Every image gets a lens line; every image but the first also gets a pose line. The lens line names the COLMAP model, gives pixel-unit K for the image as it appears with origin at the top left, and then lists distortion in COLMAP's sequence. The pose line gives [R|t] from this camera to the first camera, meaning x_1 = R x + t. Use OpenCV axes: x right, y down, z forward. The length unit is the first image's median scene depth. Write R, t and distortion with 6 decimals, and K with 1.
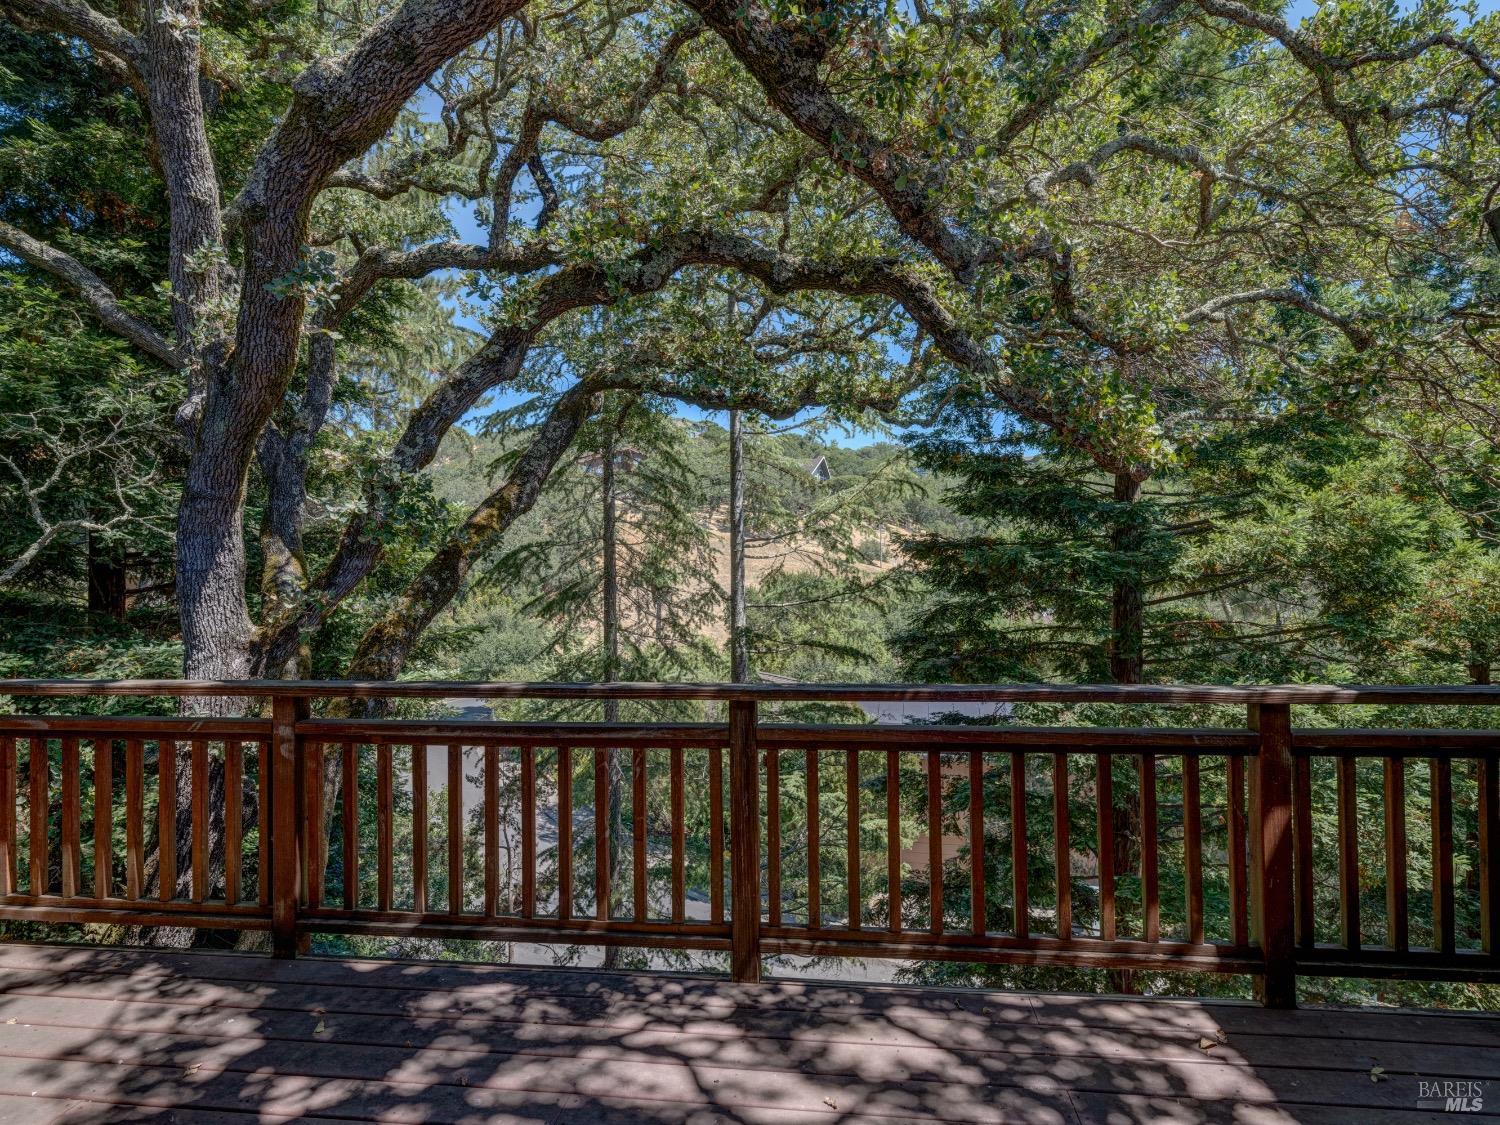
lens RADIAL K [[806.6, 0, 752.7], [0, 806.6, 561.2], [0, 0, 1]] dist [0.000783, -0.002139]
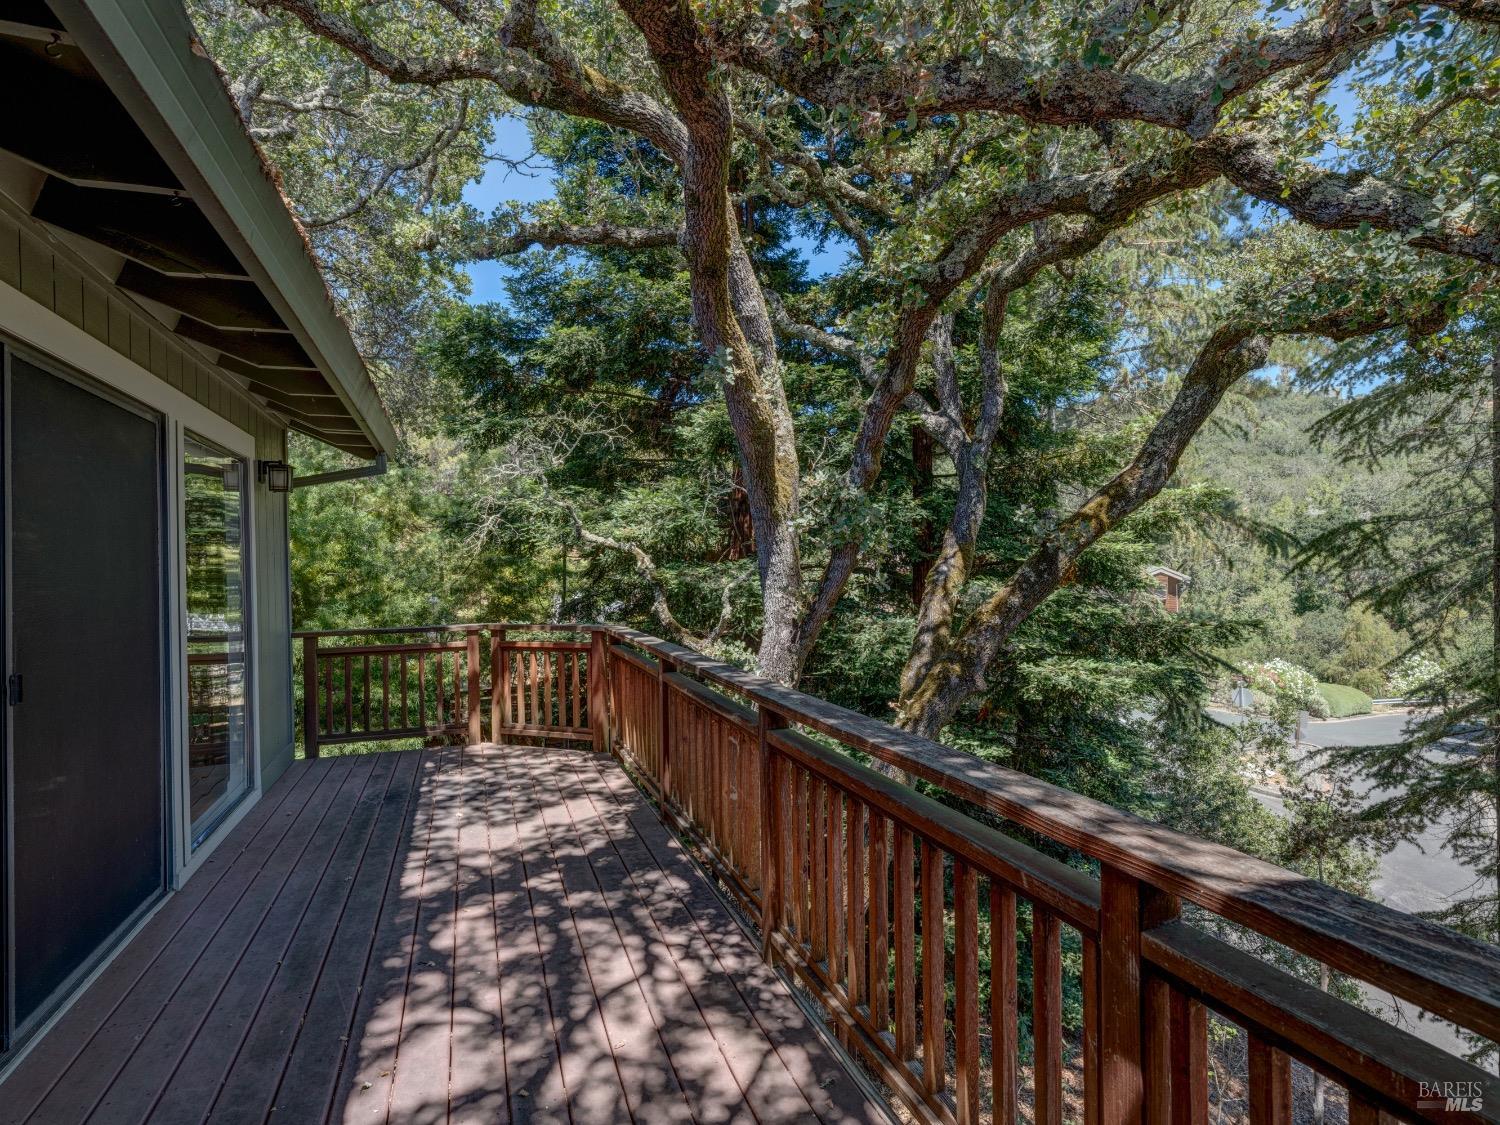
lens RADIAL K [[806.6, 0, 752.7], [0, 806.6, 561.2], [0, 0, 1]] dist [0.000783, -0.002139]
pose [[0.431203, 0.002196, -0.902252, 1.092002], [0.027663, 0.999495, 0.015653, -0.046512], [0.901831, -0.031709, 0.430925, 0.595604]]
